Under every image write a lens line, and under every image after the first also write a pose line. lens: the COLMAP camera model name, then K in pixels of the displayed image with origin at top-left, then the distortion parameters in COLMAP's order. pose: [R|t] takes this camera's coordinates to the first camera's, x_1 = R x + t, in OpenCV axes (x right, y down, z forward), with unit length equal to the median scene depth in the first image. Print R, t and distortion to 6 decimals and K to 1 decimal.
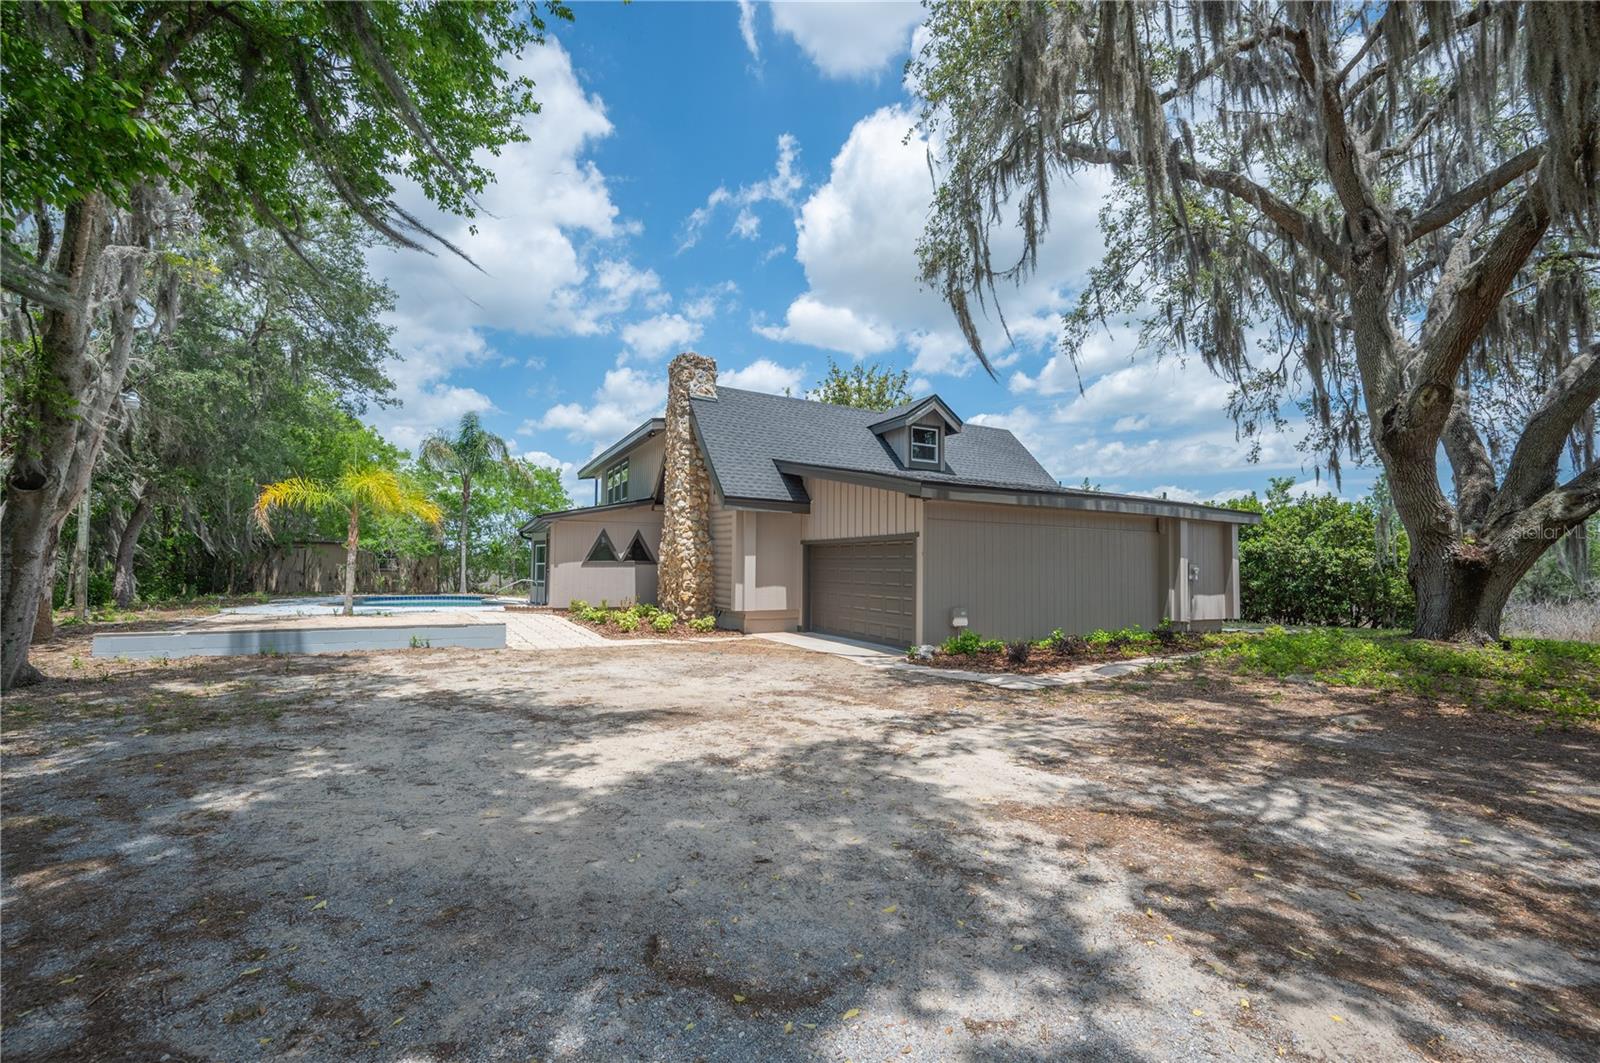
lens RADIAL K [[693.1, 0, 800.0], [0, 693.1, 531.5], [0, 0, 1]] dist [0.004563, 0.000310]
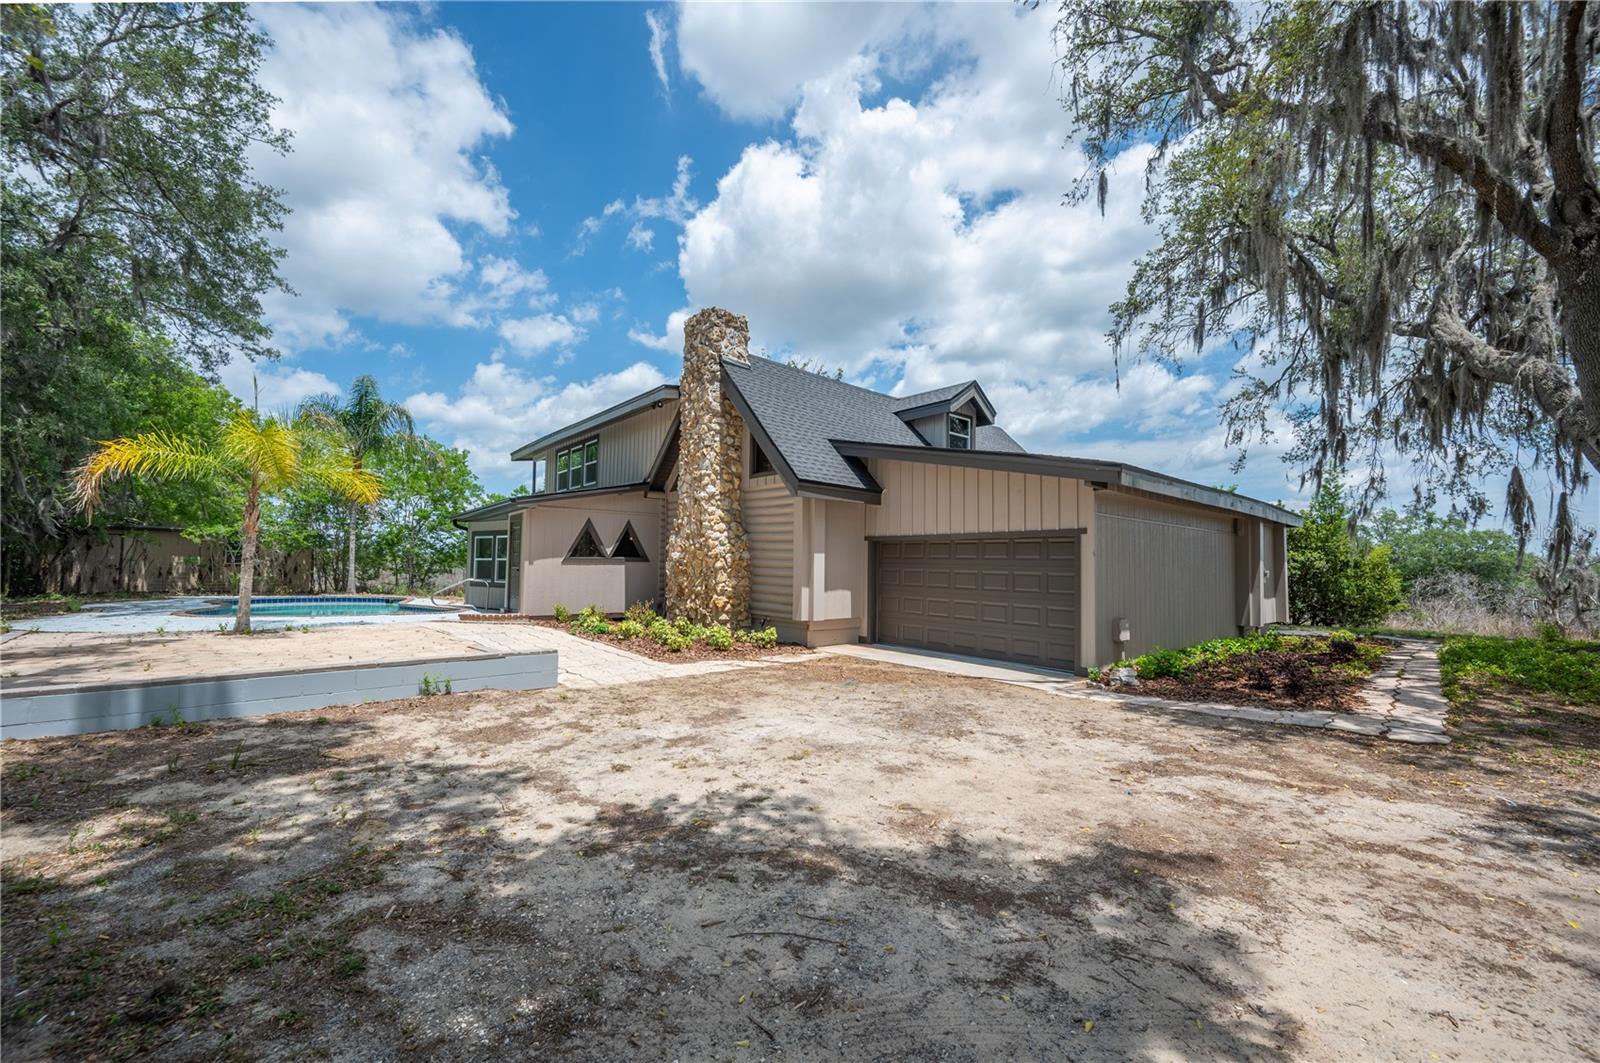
lens RADIAL K [[630.6, 0, 800.0], [0, 630.6, 531.5], [0, 0, 1]] dist [0.002560, -0.000049]
pose [[0.974194, 0.023601, 0.224477, -0.228836], [-0.022625, 0.999720, -0.006919, 0.013110], [-0.224577, 0.001662, 0.974455, 0.243542]]
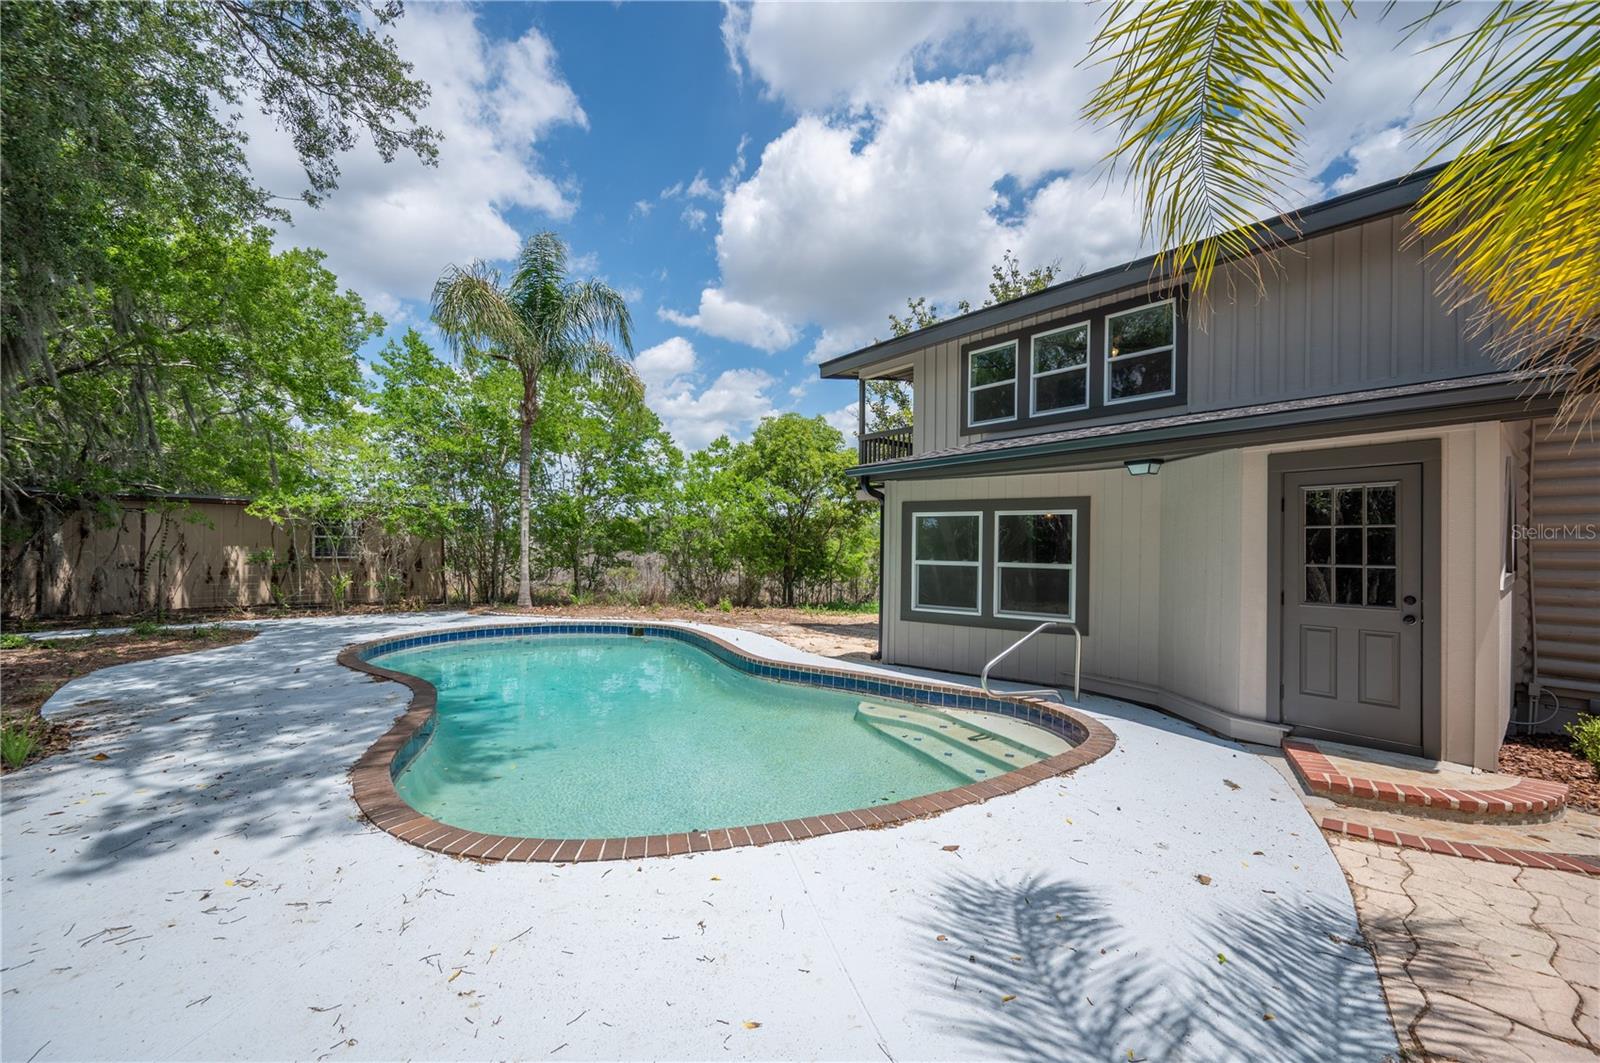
lens RADIAL K [[558.9, 0, 800.0], [0, 558.9, 531.5], [0, 0, 1]] dist [-0.027721, 0.000009]
pose [[0.966992, 0.014704, 0.254382, -0.673282], [-0.024093, 0.999137, 0.033832, 0.027239], [-0.253665, -0.038844, 0.966512, 0.962479]]
